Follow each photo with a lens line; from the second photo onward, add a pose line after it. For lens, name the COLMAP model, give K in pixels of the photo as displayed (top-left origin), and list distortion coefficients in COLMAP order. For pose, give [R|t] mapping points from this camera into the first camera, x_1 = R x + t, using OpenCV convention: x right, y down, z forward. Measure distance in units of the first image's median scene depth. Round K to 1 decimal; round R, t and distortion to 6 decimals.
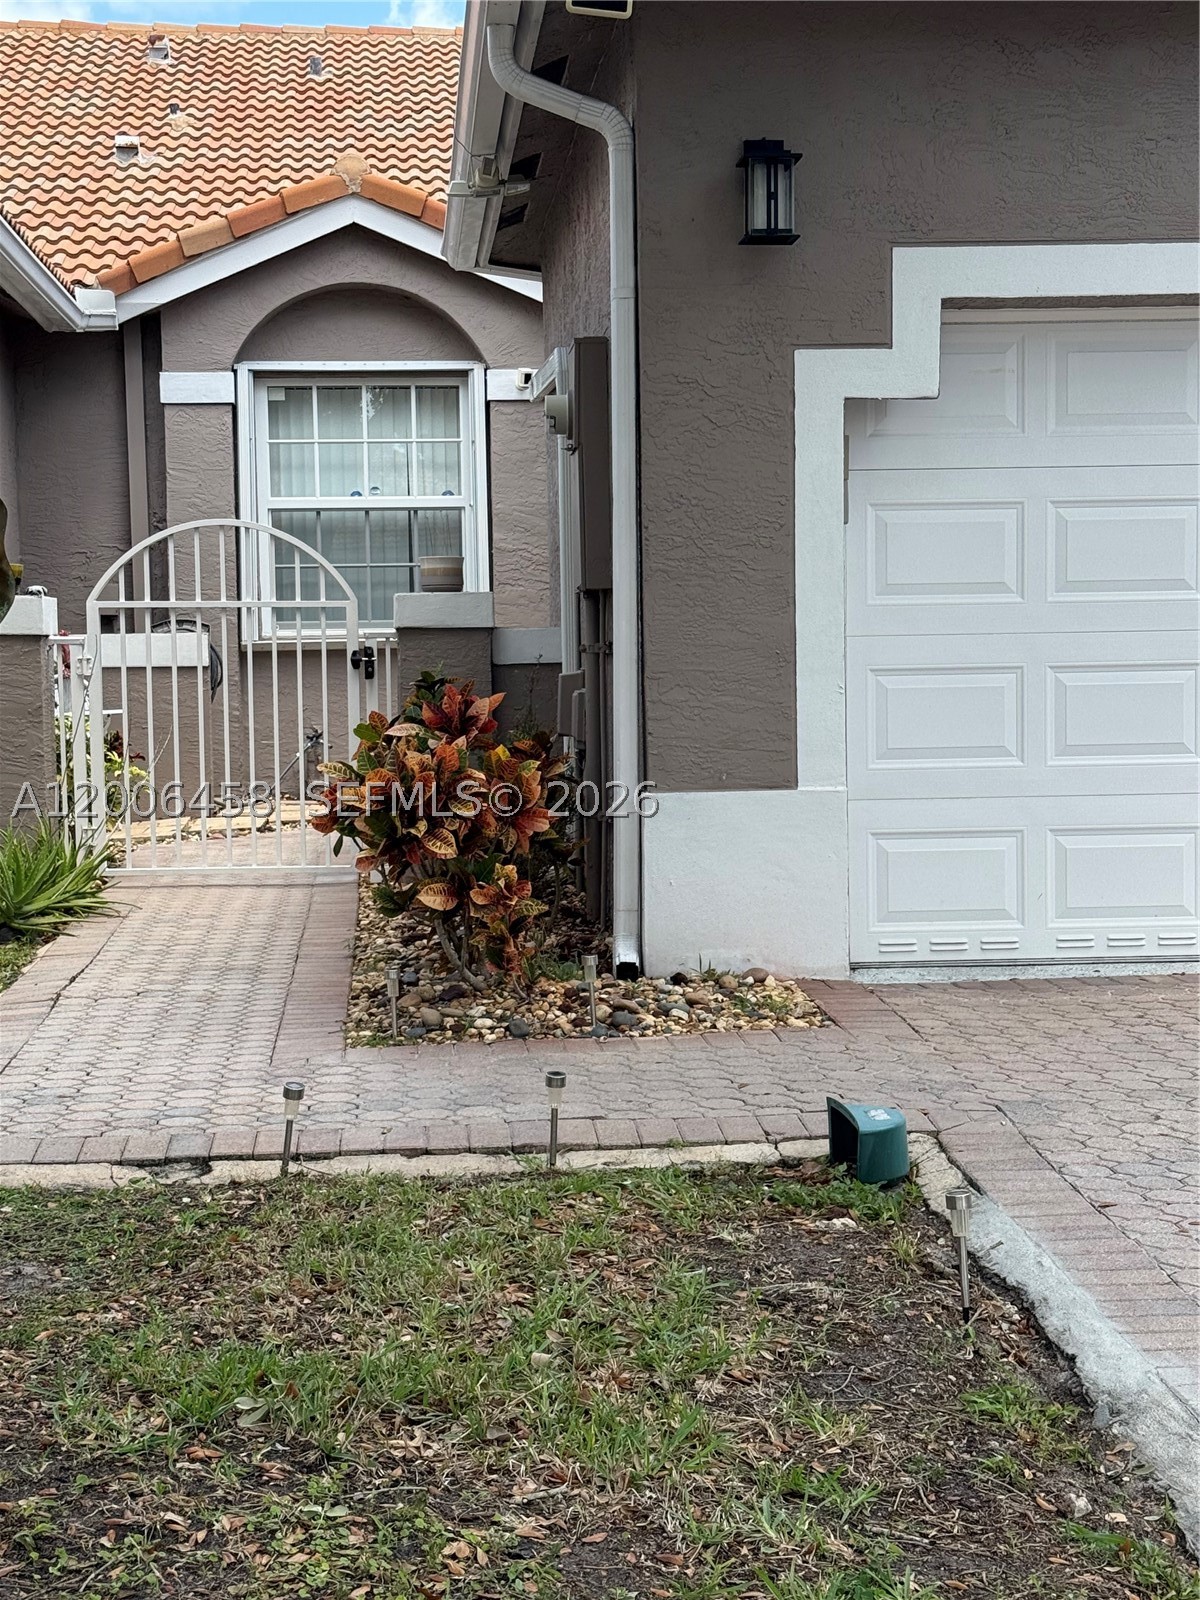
lens RADIAL K [[2641.1, 0, 610.3], [0, 2641.1, 810.7], [0, 0, 1]] dist [0.141116, 0.000000]
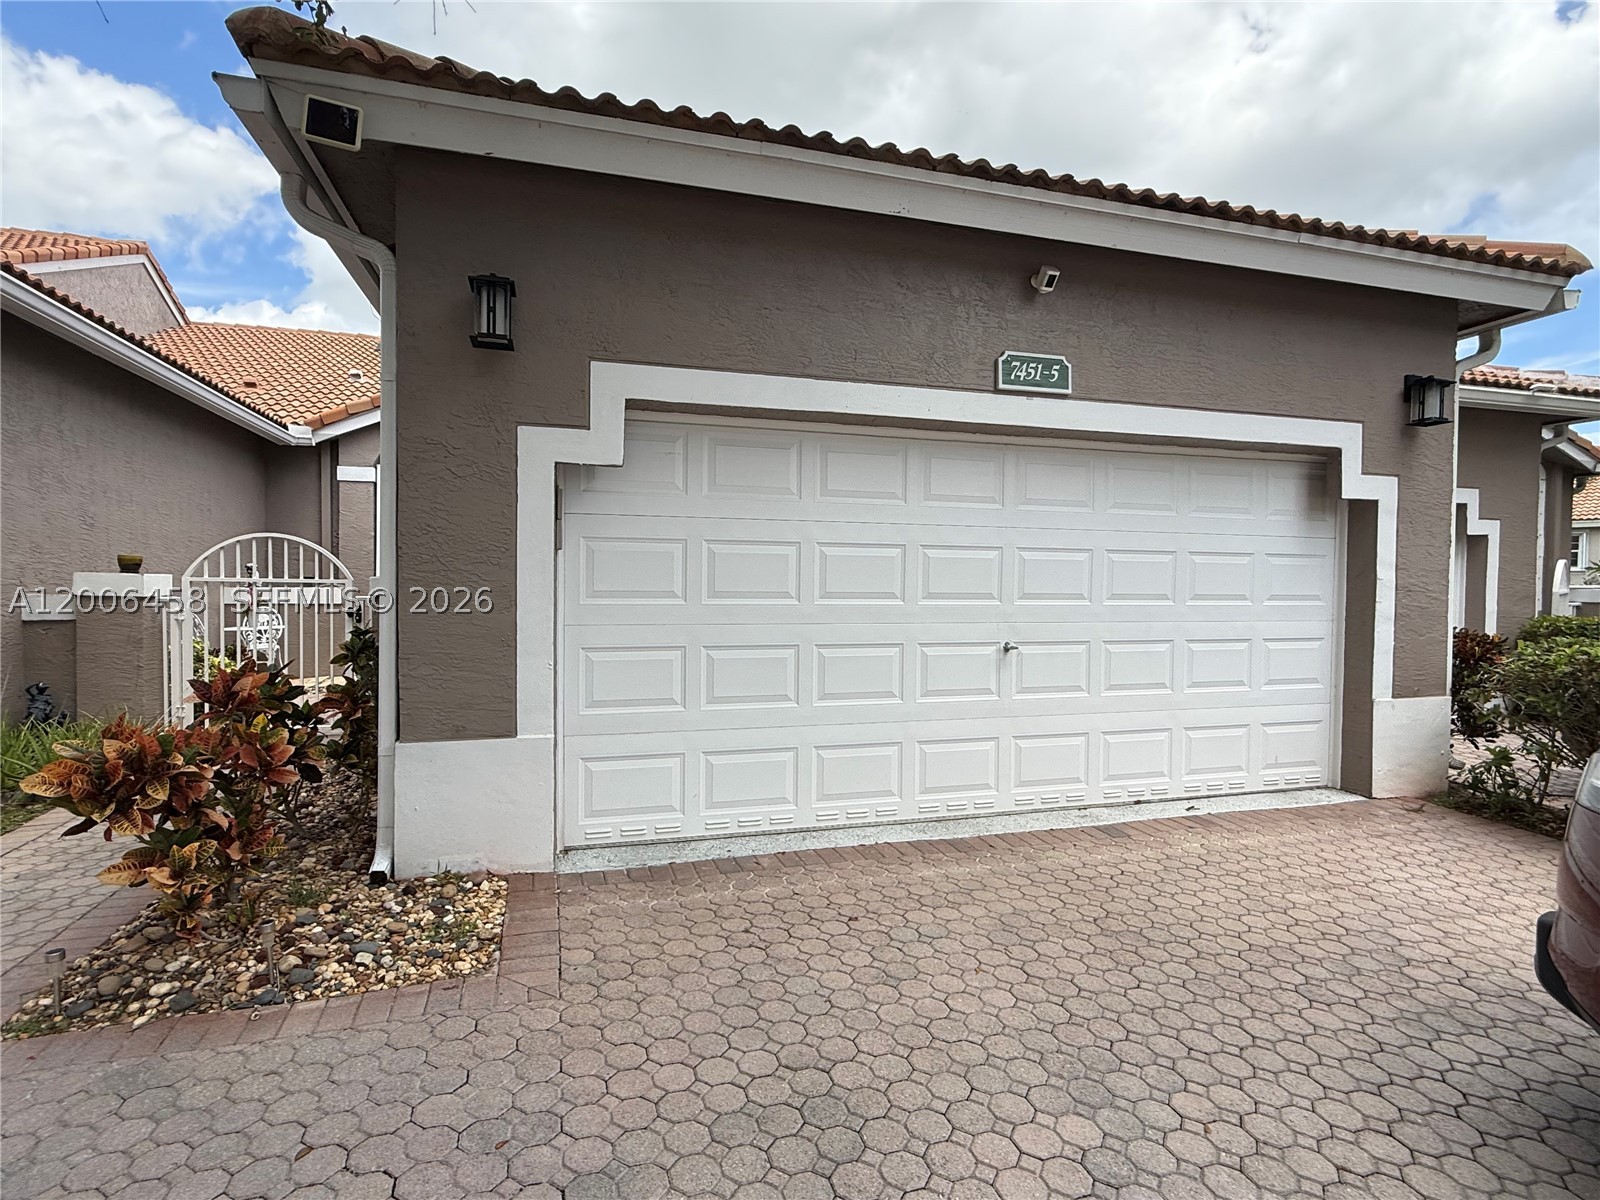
lens RADIAL K [[797.8, 0, 799.2], [0, 797.8, 595.9], [0, 0, 1]] dist [-0.000416, 0.000019]
pose [[0.979050, 0.020013, 0.202632, 0.127019], [-0.011309, 0.998967, -0.044023, -0.064379], [-0.203304, 0.040809, 0.978265, 0.539723]]
